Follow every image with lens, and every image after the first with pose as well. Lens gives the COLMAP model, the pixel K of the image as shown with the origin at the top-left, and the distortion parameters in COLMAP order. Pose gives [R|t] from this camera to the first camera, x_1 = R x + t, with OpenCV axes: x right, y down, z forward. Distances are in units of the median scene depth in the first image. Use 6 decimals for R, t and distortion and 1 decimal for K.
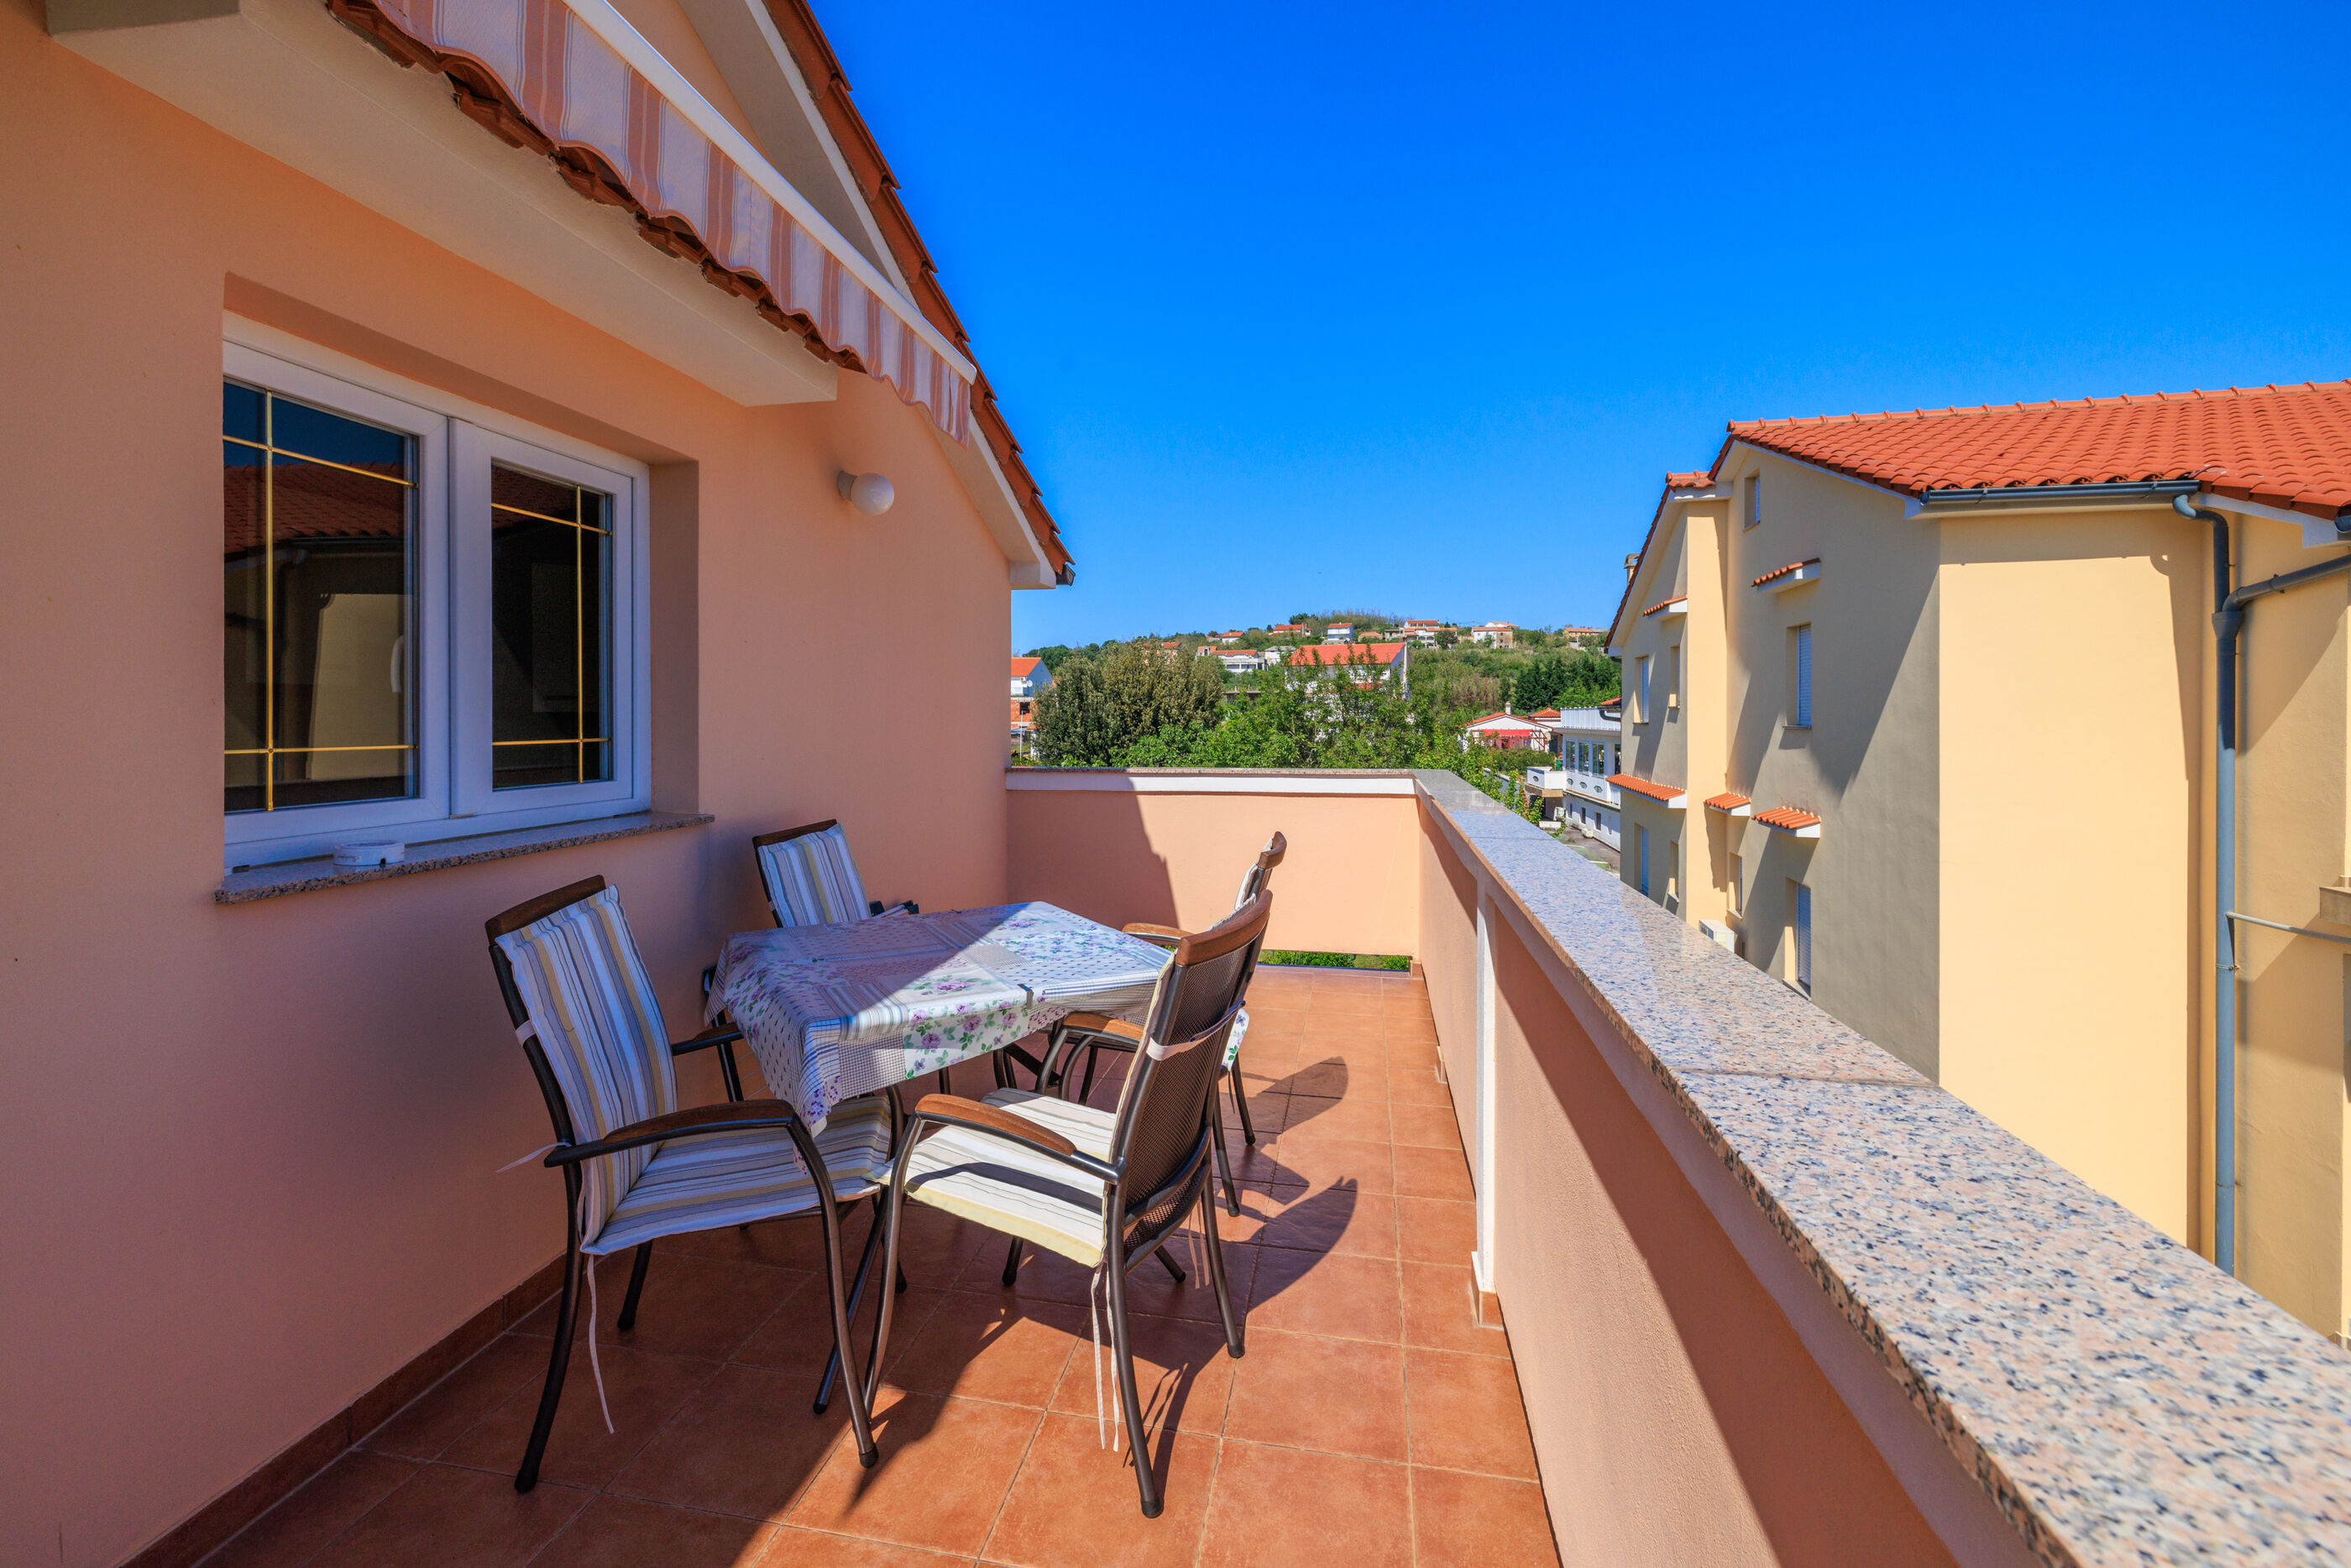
lens RADIAL K [[998.9, 0, 1165.4], [0, 998.9, 736.7], [0, 0, 1]] dist [0.003555, -0.000040]
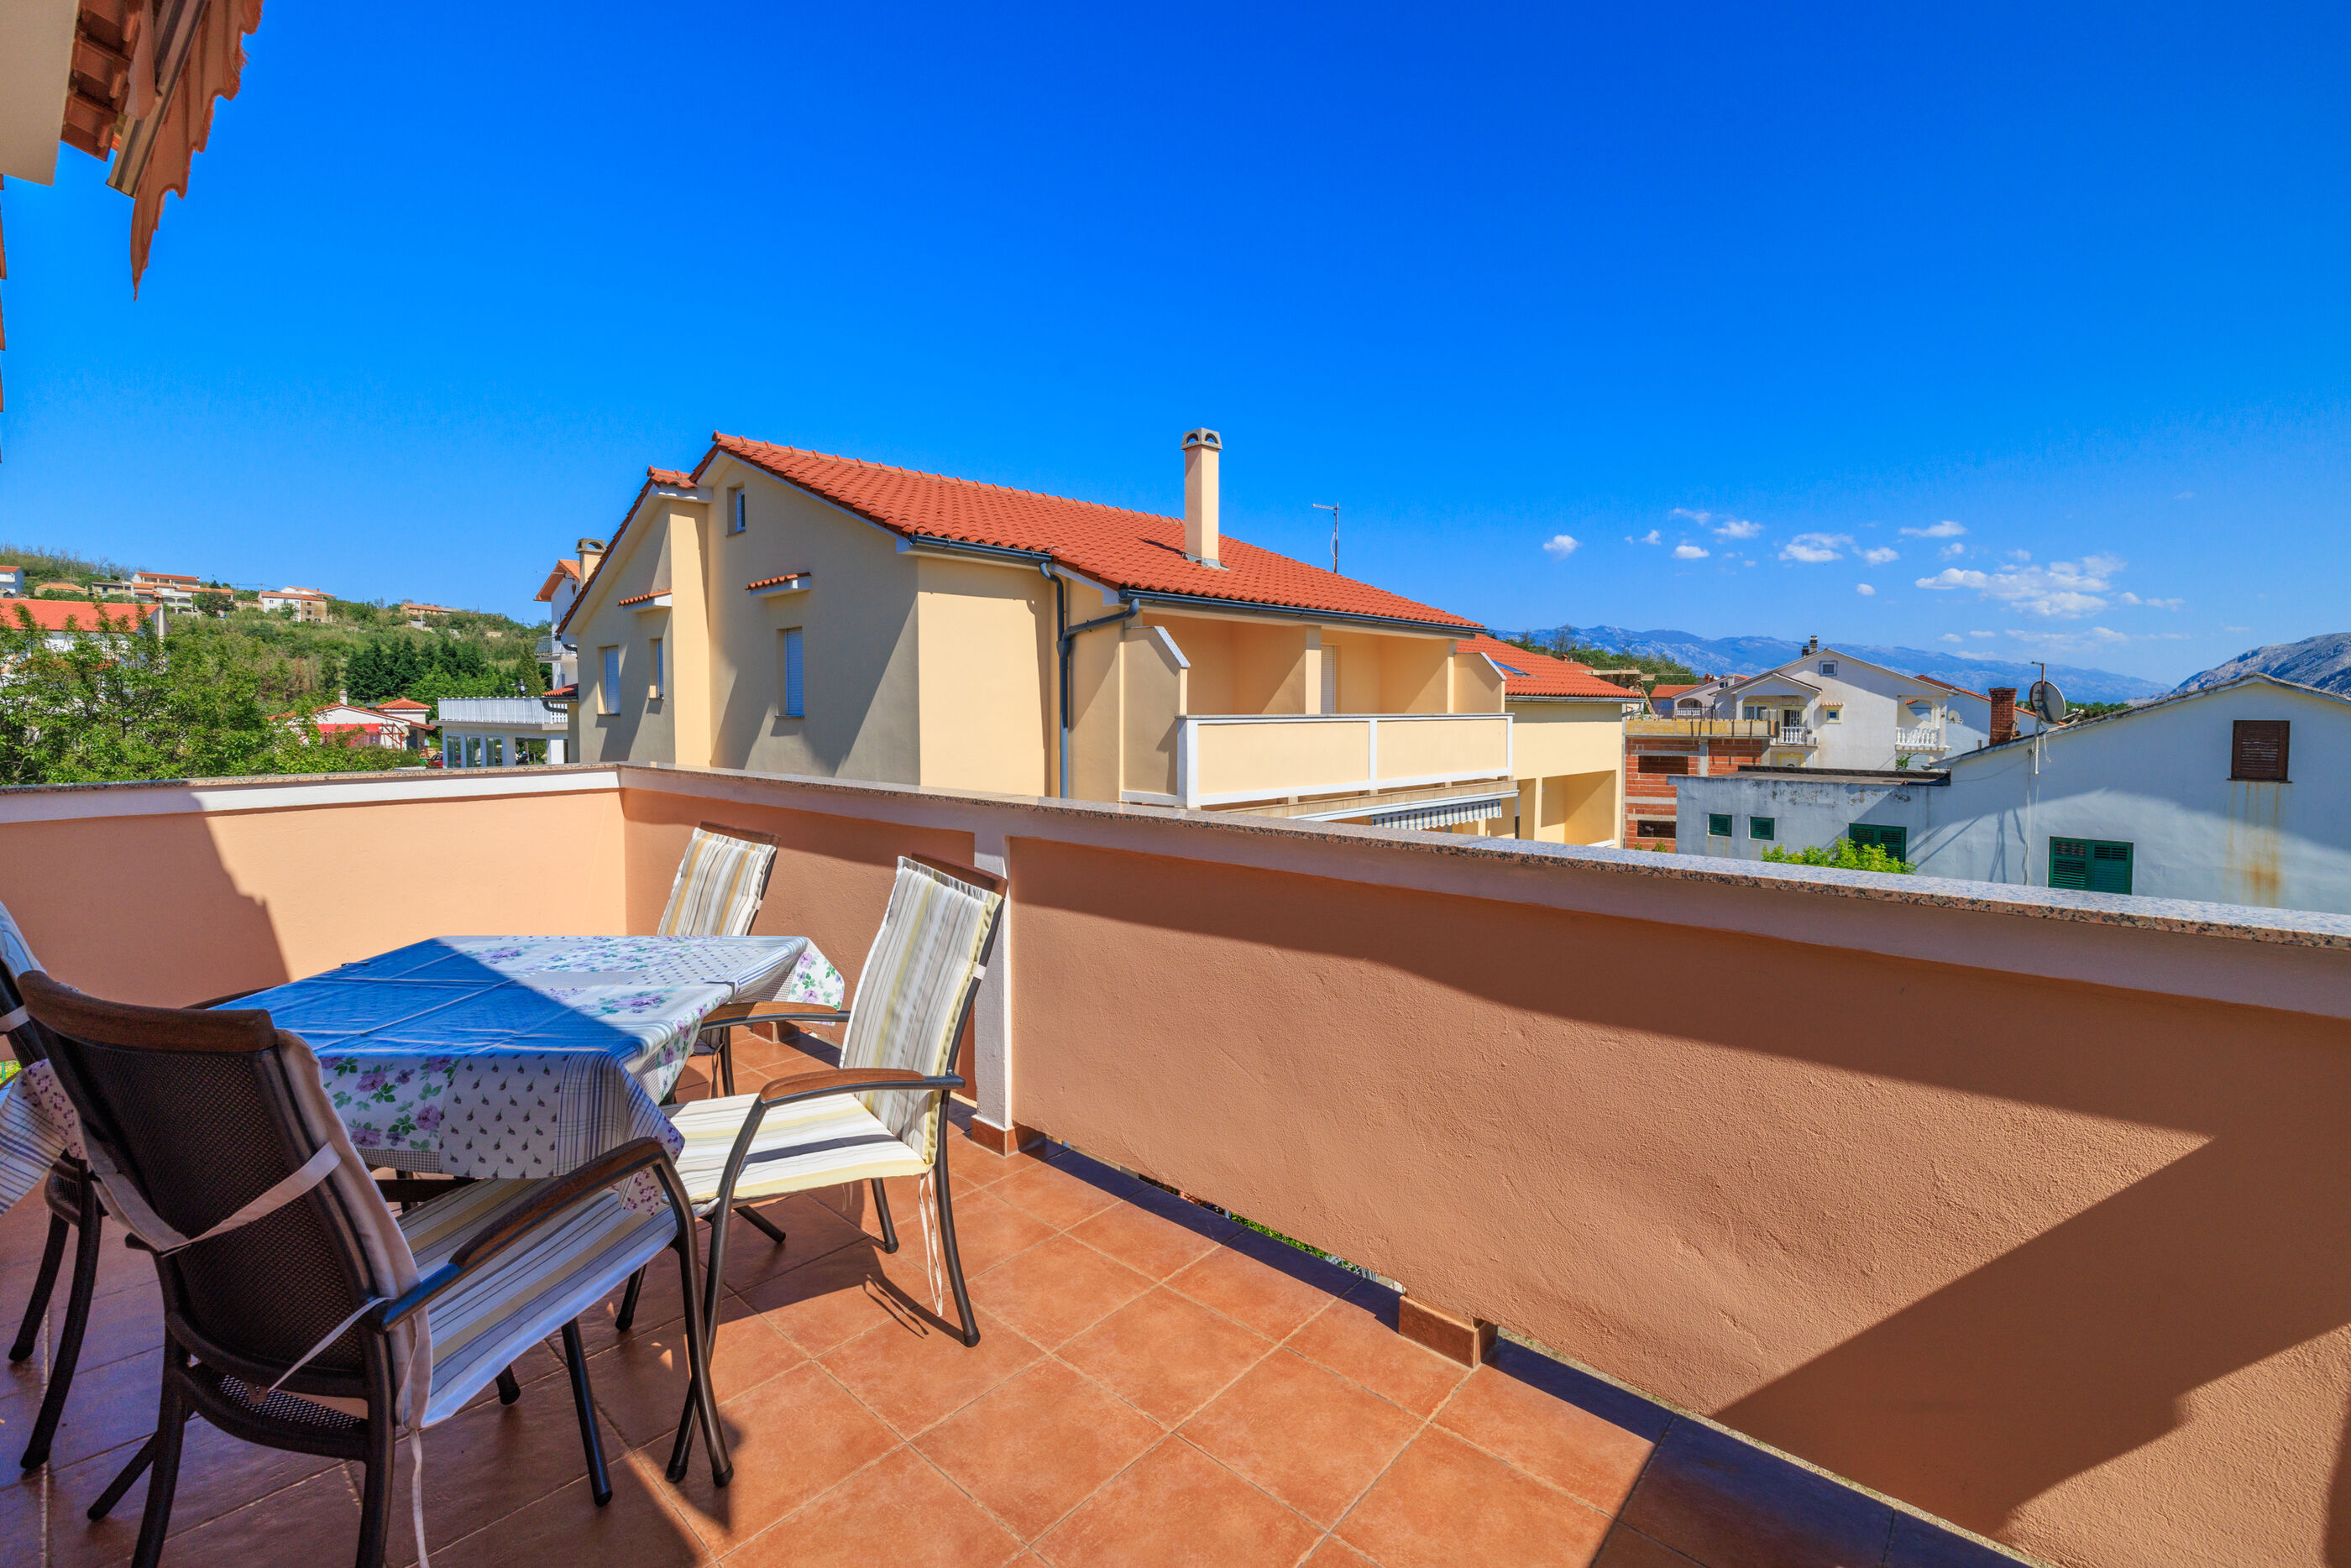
lens RADIAL K [[998.9, 0, 1179.1], [0, 998.9, 771.3], [0, 0, 1]] dist [0.003555, -0.000040]
pose [[0.507917, -0.054866, 0.859657, -0.115688], [0.017820, 0.998425, 0.053194, 0.000408], [-0.861222, -0.011699, 0.508095, 0.019562]]
